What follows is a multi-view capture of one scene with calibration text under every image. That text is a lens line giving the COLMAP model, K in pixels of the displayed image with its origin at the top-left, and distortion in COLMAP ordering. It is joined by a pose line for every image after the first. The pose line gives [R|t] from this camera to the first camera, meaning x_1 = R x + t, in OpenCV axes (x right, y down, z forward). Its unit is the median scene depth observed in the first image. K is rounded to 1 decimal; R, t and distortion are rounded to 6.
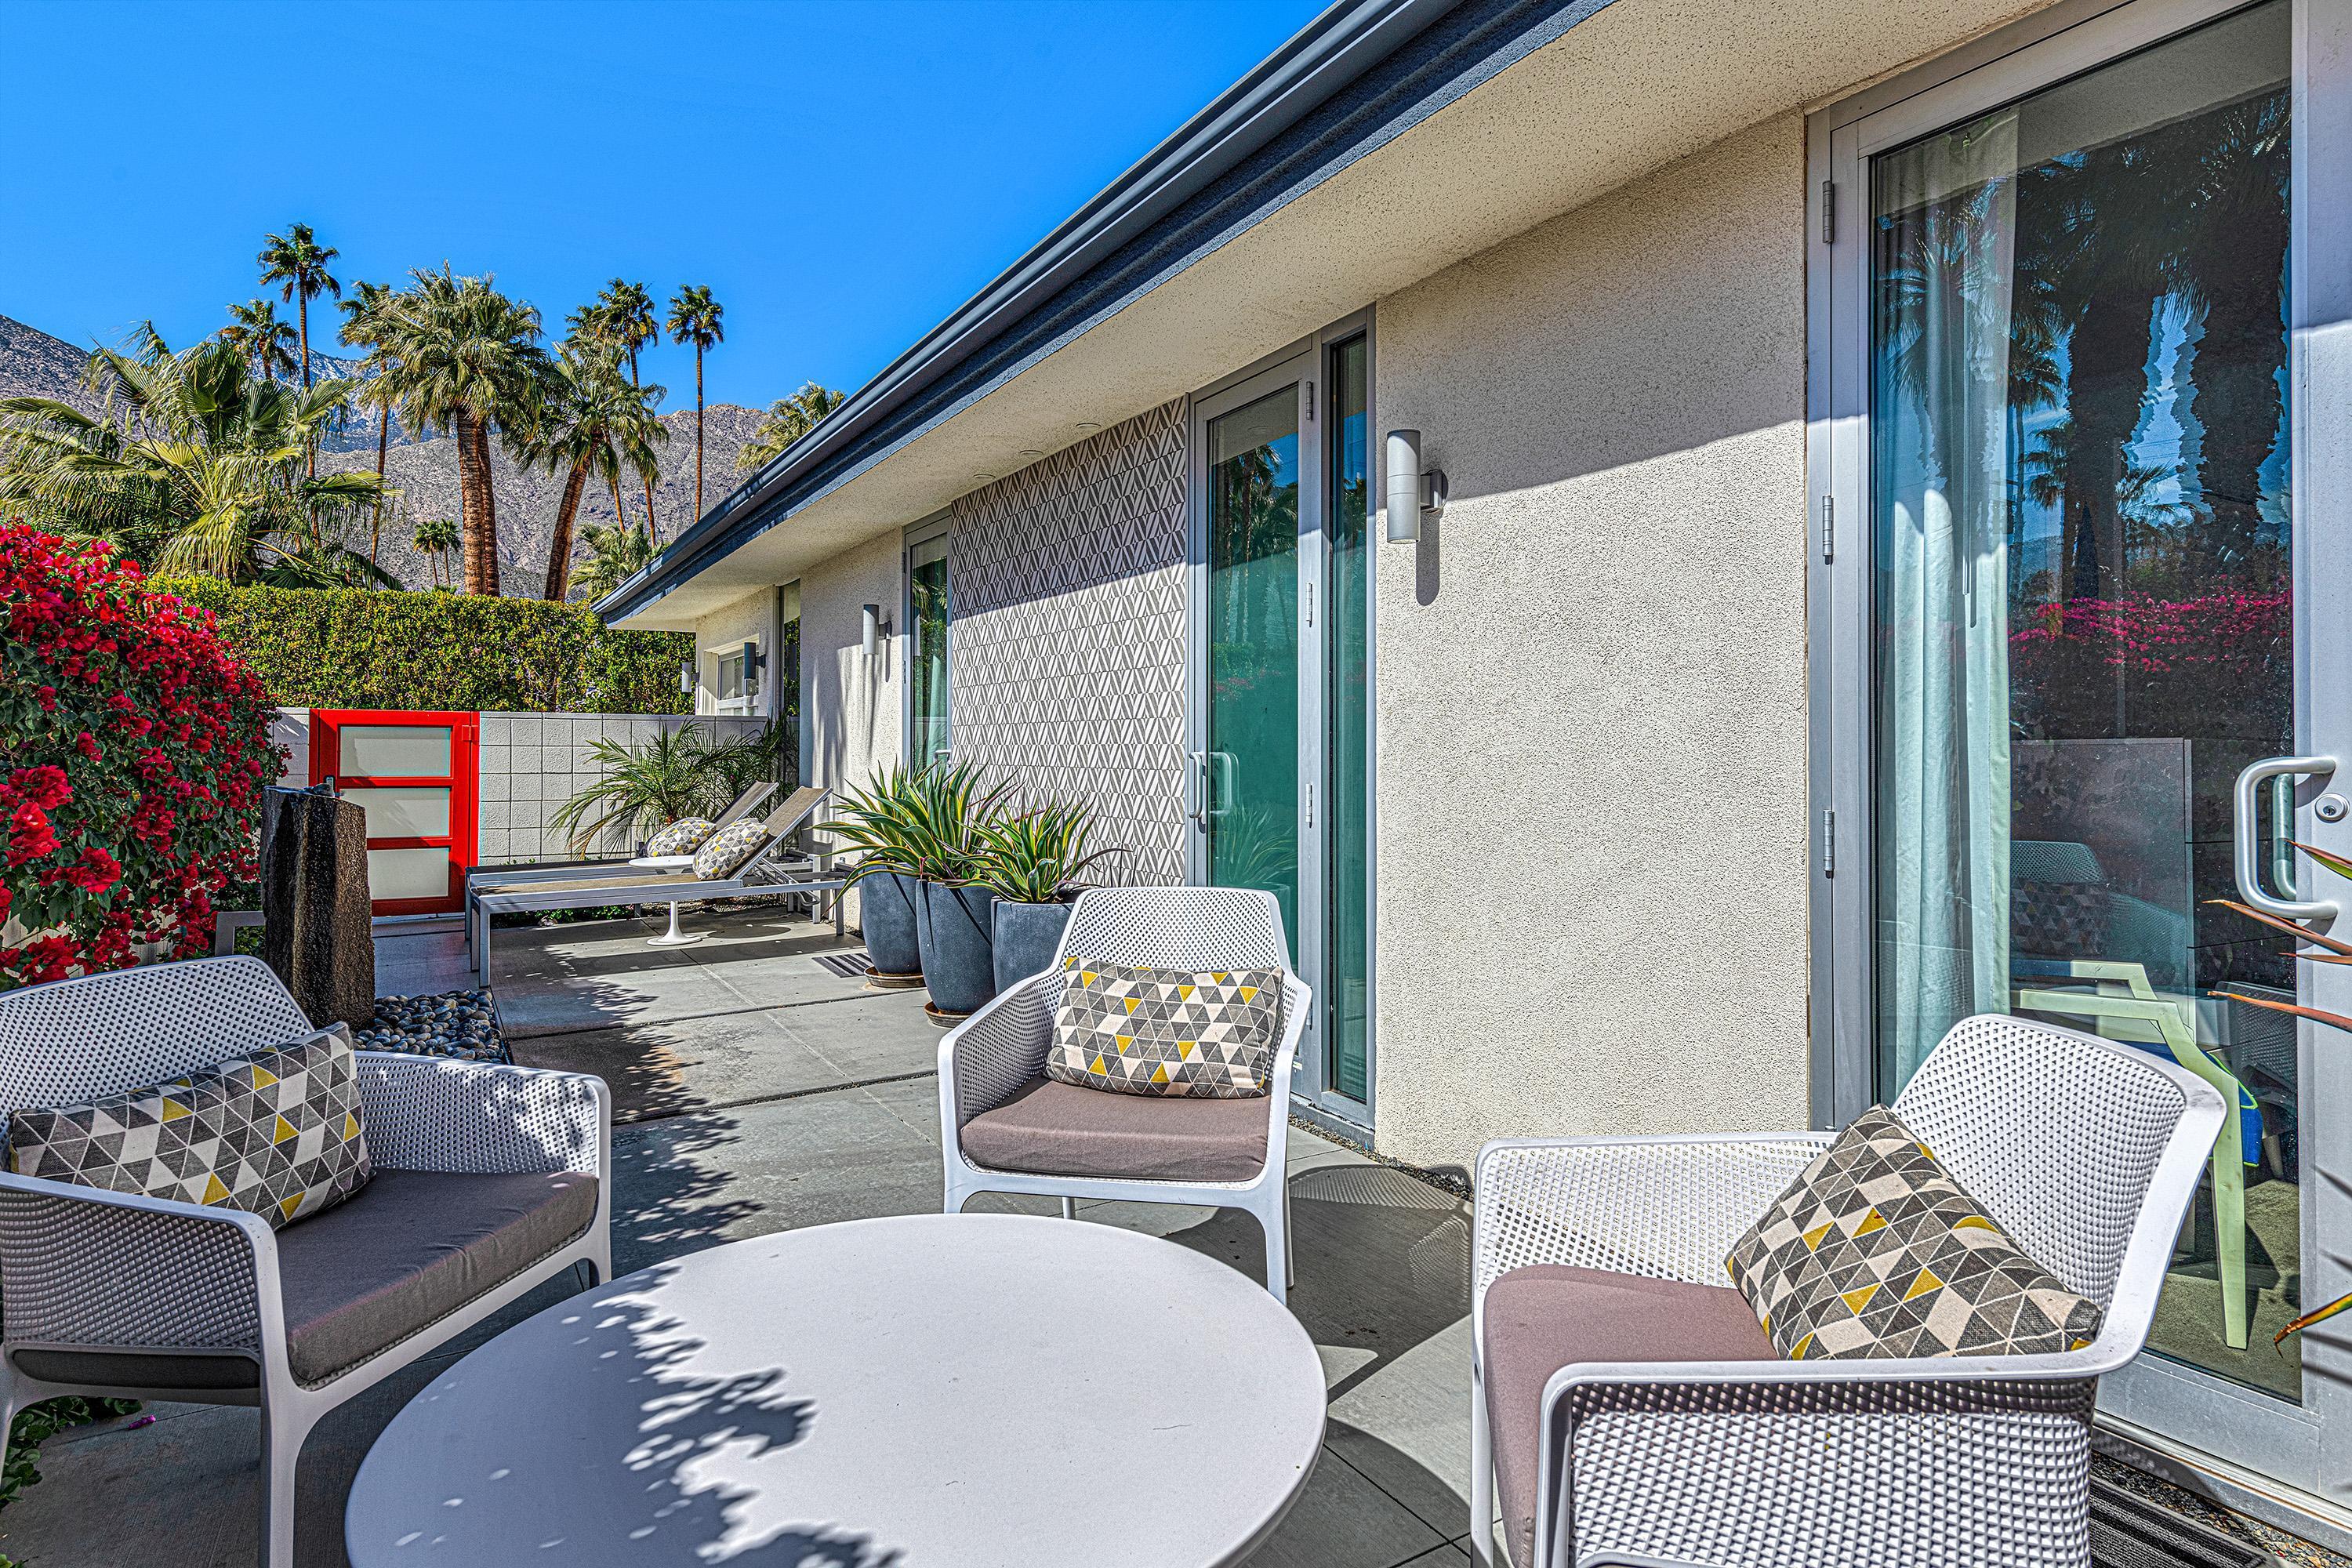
lens RADIAL K [[1288.5, 0, 1173.8], [0, 1288.5, 726.6], [0, 0, 1]] dist [-0.000777, -0.001546]
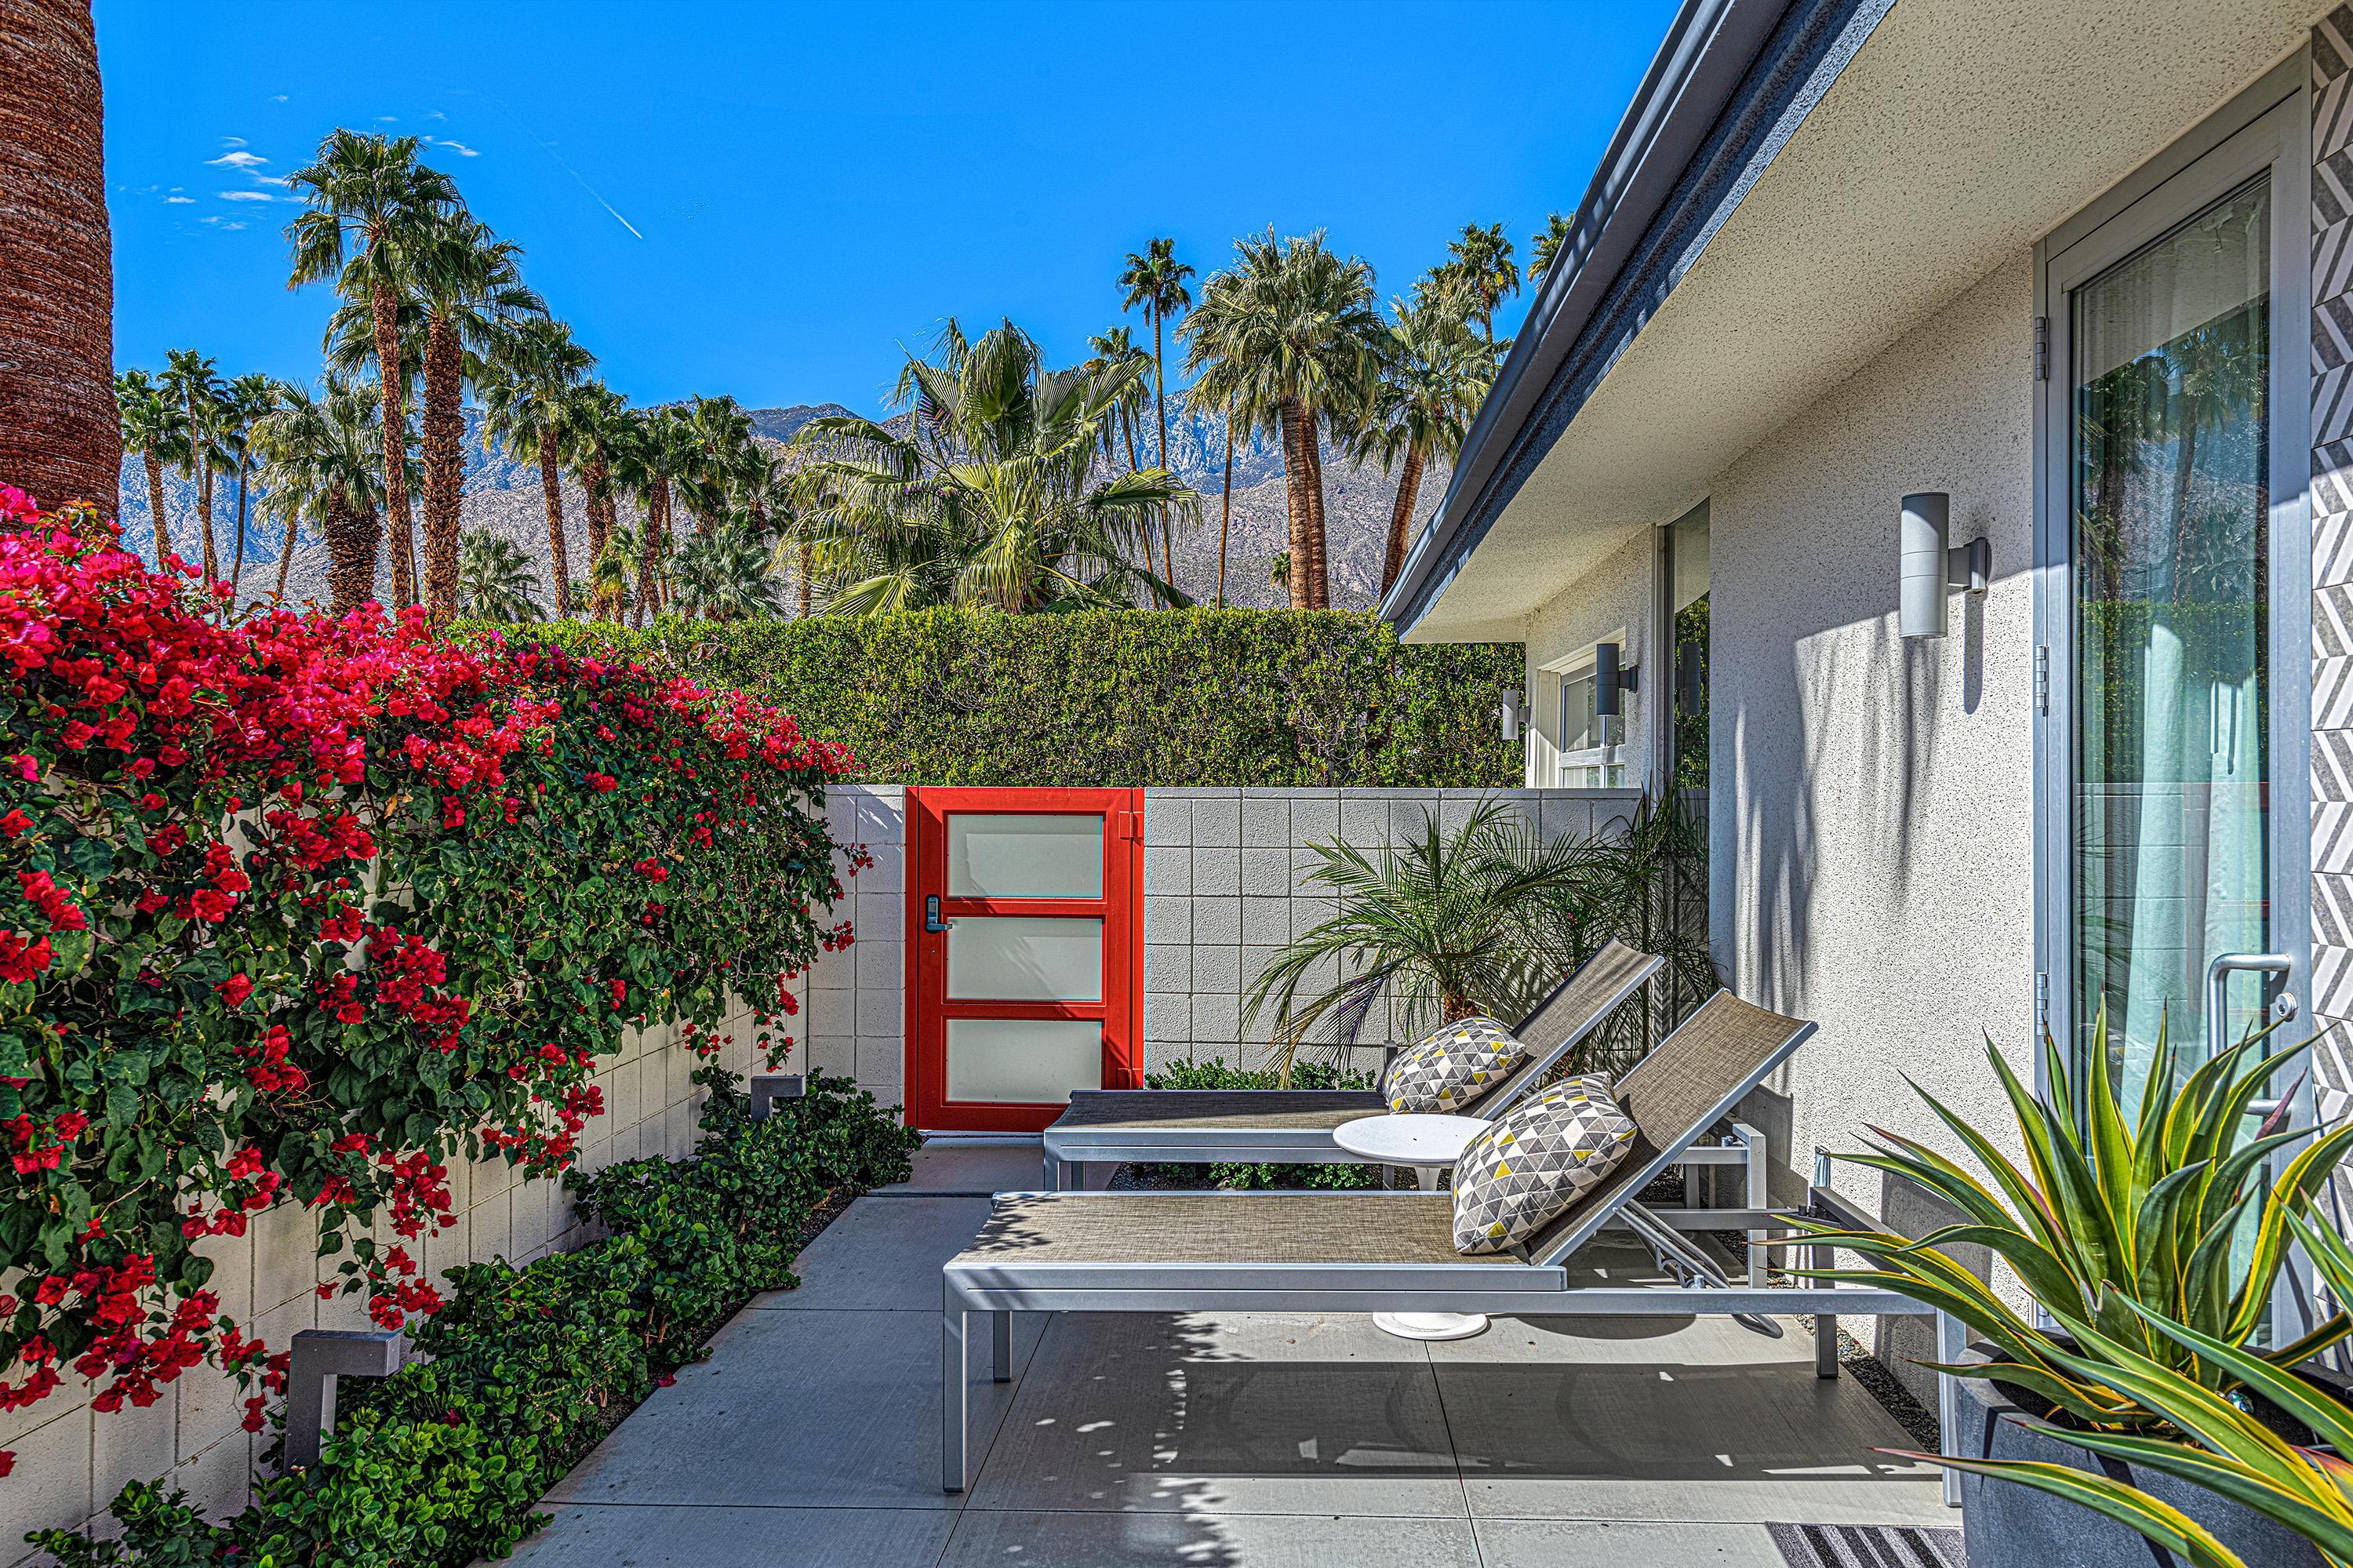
lens RADIAL K [[1611.4, 0, 1176.5], [0, 1611.4, 784.0], [0, 0, 1]] dist [0.059154, -0.002068]
pose [[0.828148, -0.006767, -0.560468, -0.075874], [0.011107, 0.999929, 0.004338, -0.009818], [0.560399, -0.009817, 0.828165, 0.253270]]
